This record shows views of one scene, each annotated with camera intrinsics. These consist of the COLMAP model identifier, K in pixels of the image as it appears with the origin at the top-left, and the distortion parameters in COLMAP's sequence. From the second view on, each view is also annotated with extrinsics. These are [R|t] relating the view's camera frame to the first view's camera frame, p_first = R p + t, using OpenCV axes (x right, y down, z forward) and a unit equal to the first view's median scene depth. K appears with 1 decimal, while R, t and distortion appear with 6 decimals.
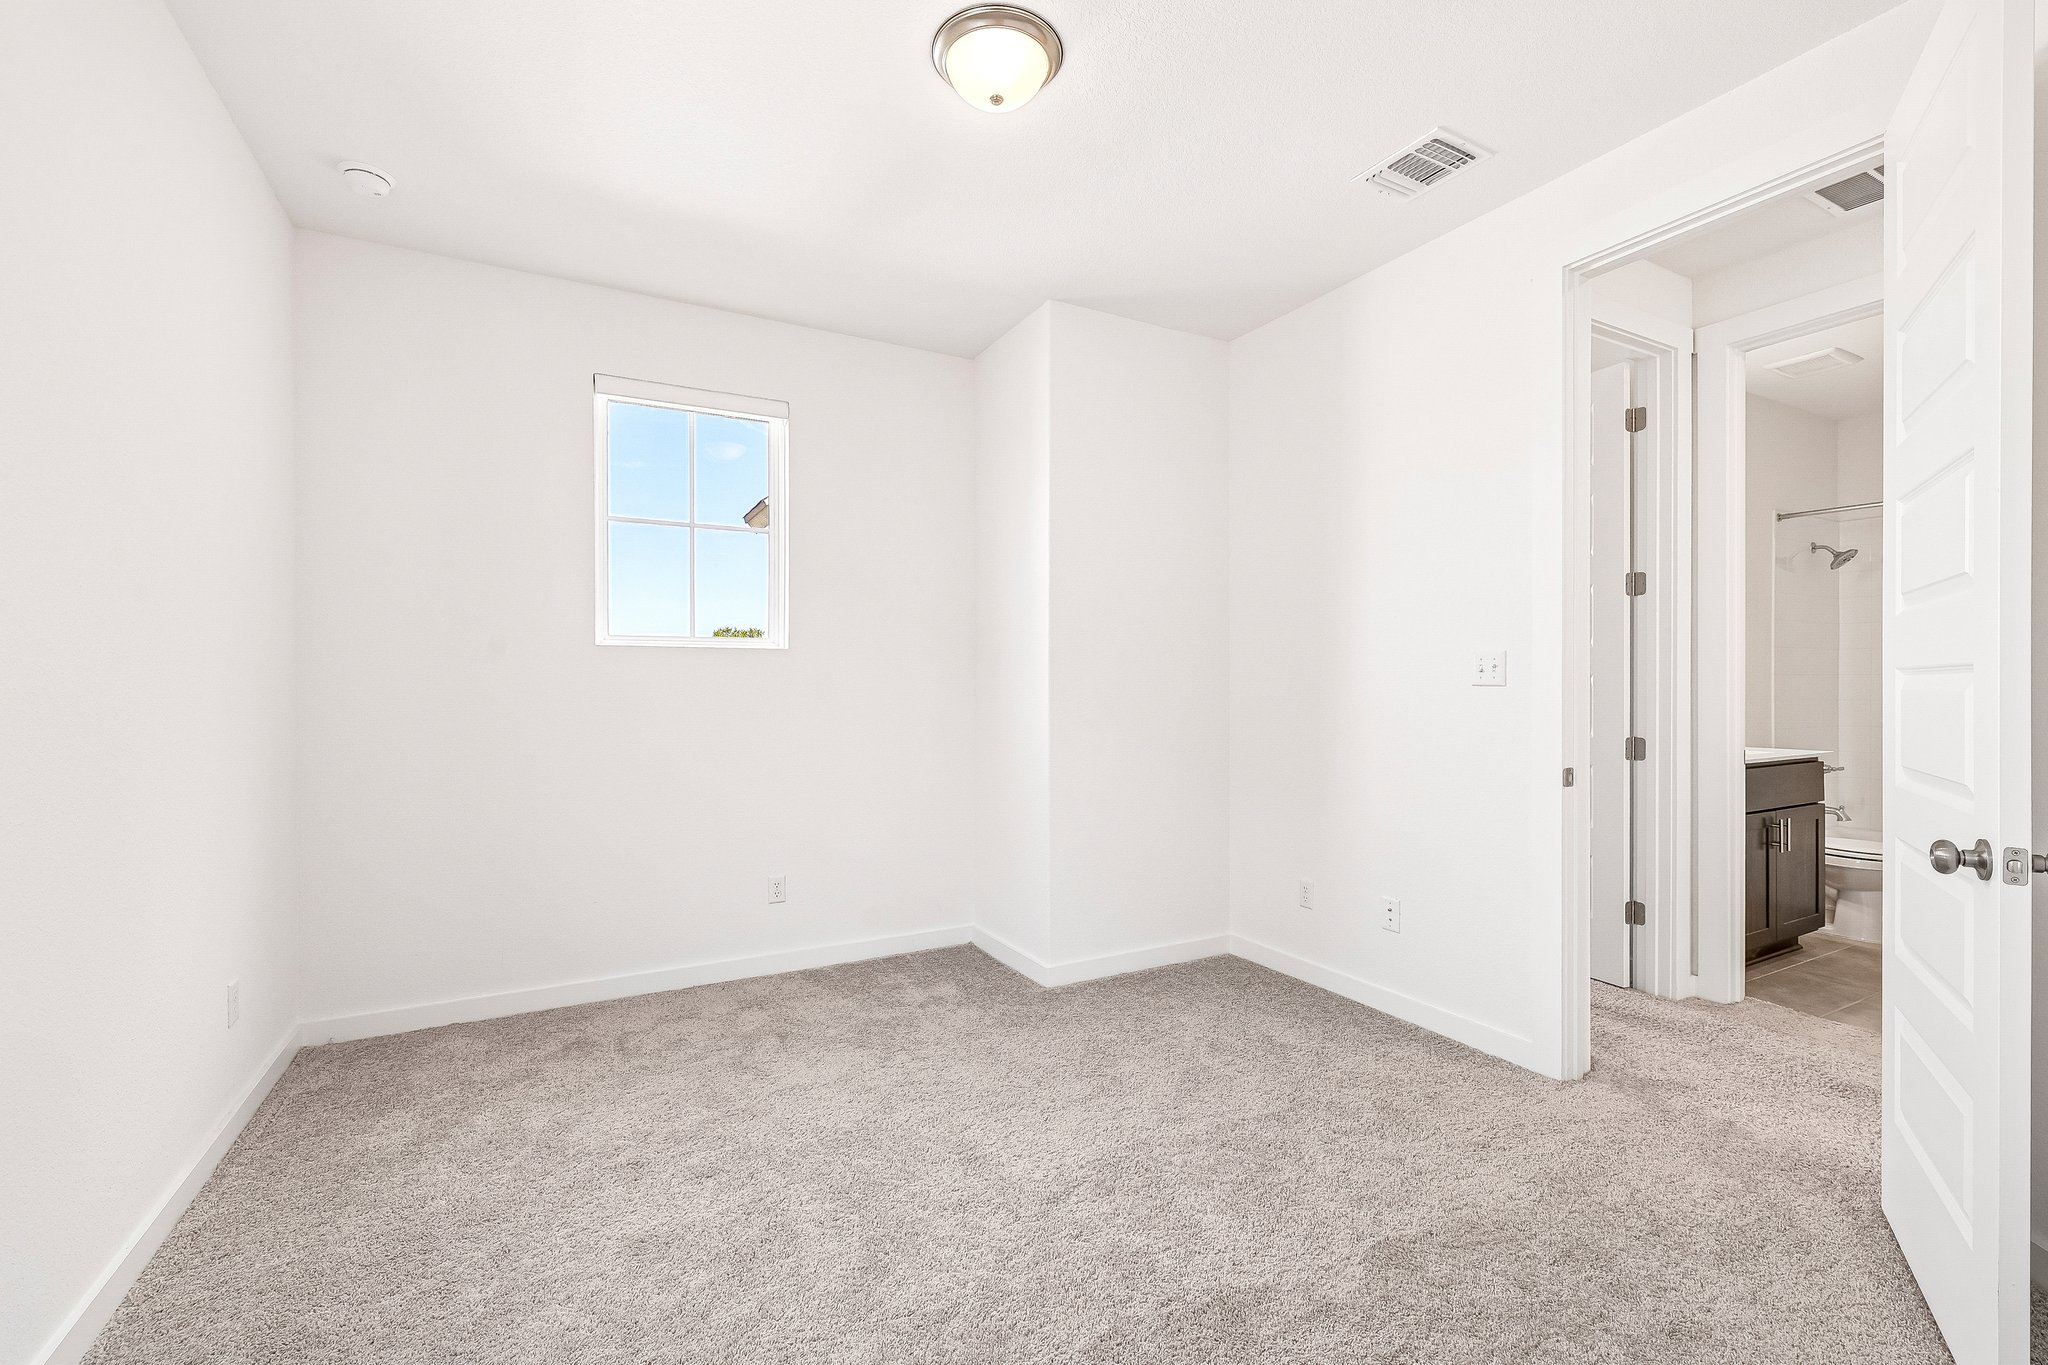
lens RADIAL K [[873.8, 0, 1029.7], [0, 873.8, 691.6], [0, 0, 1]] dist [0.000137, 0.000114]
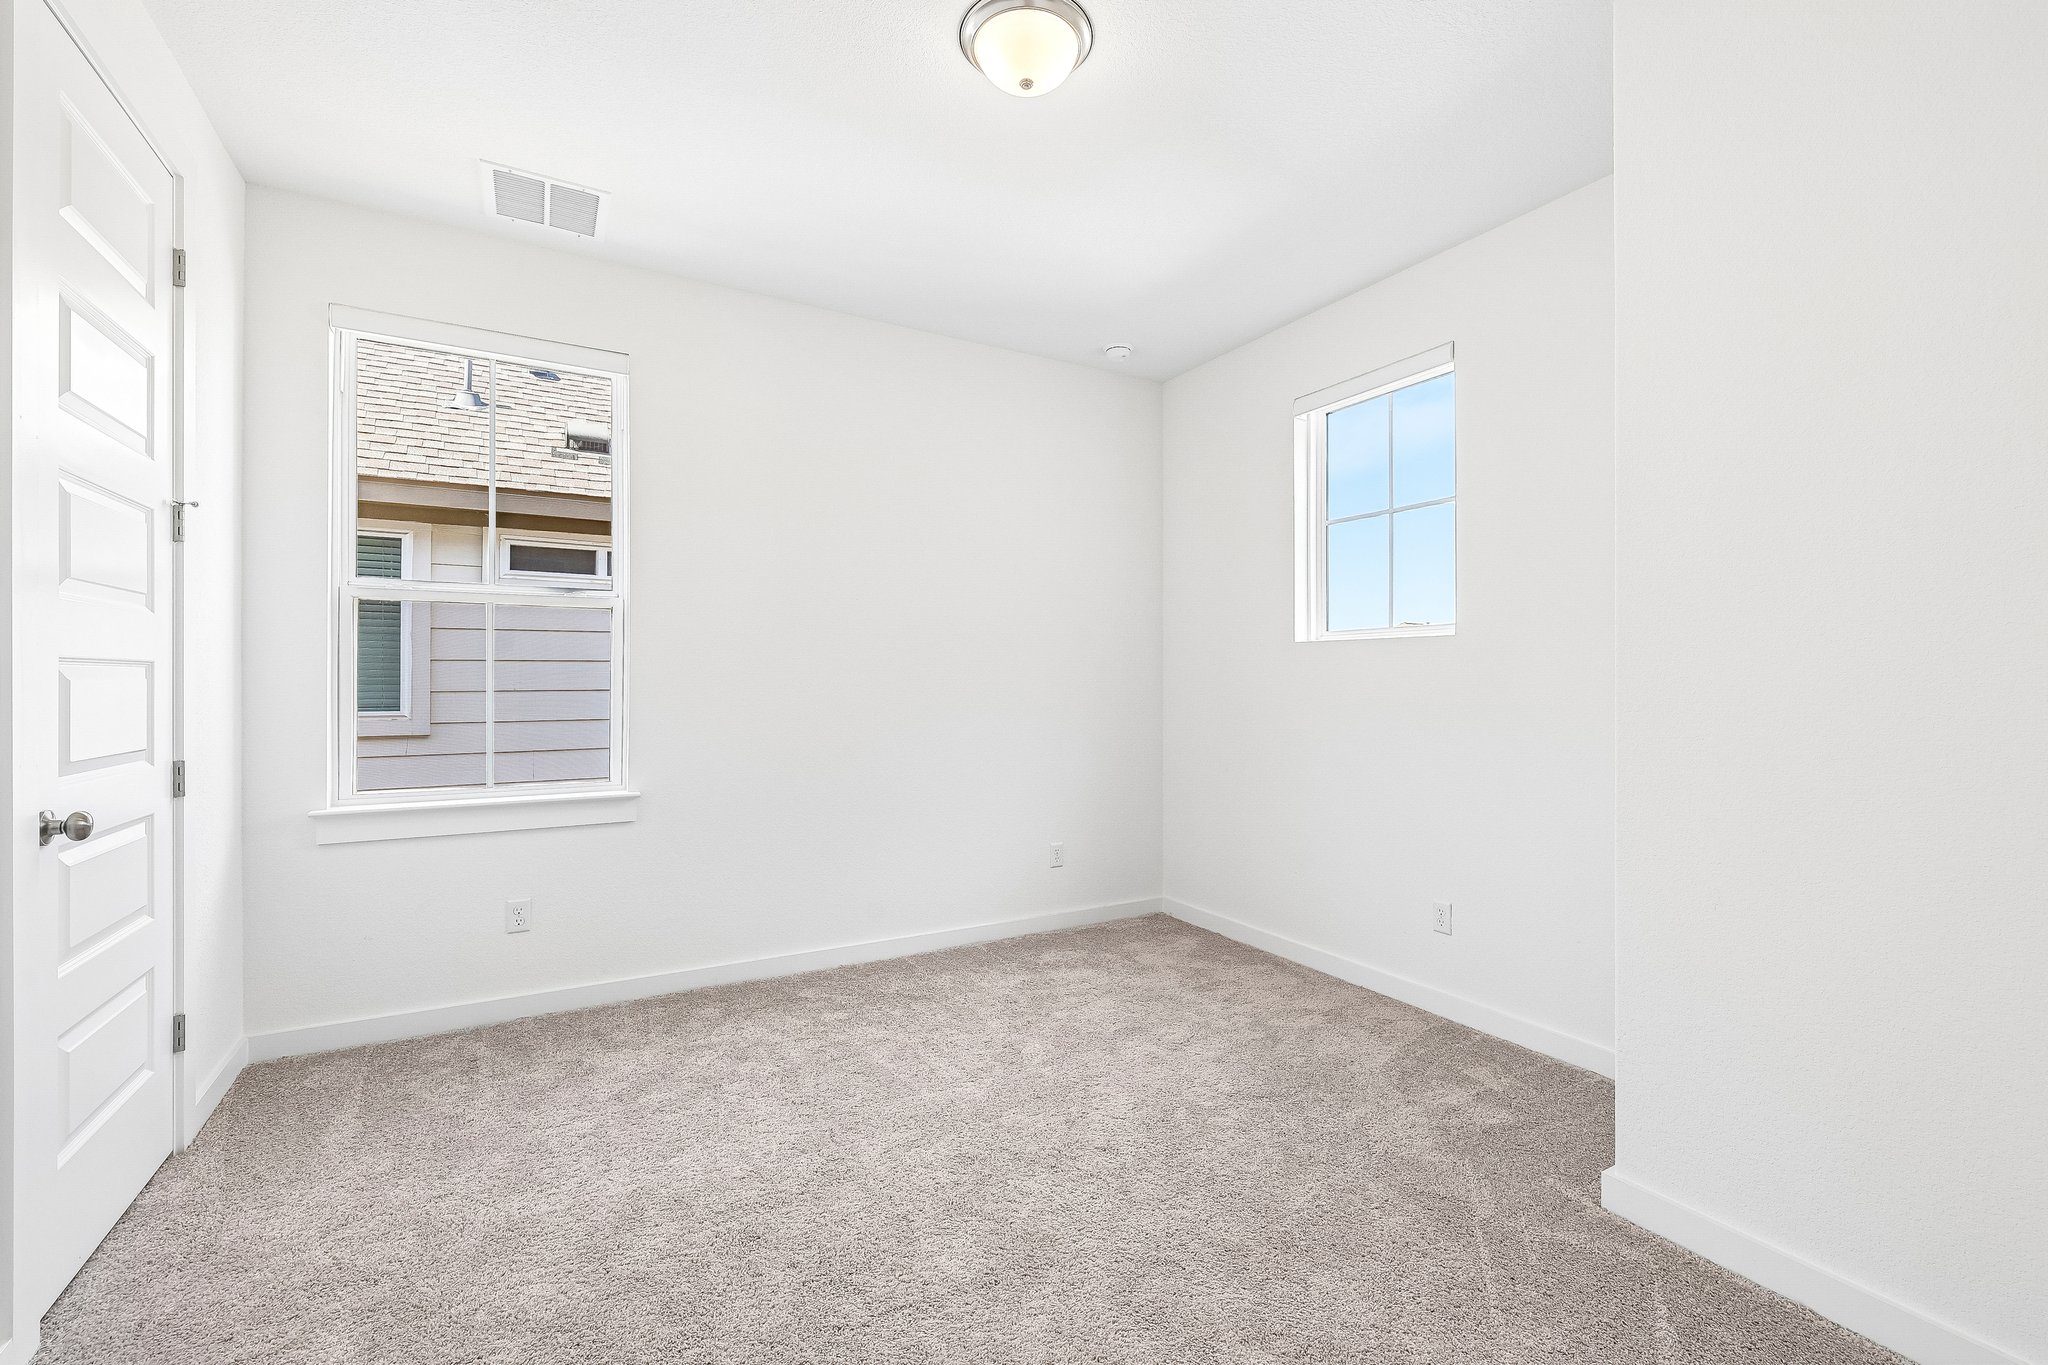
lens RADIAL K [[873.8, 0, 1025.6], [0, 873.8, 677.3], [0, 0, 1]] dist [0.000137, 0.000114]
pose [[0.007089, -0.000590, -0.999975, 0.578008], [0.001555, 0.999999, -0.000579, -0.008336], [0.999974, -0.001551, 0.007090, 0.603020]]
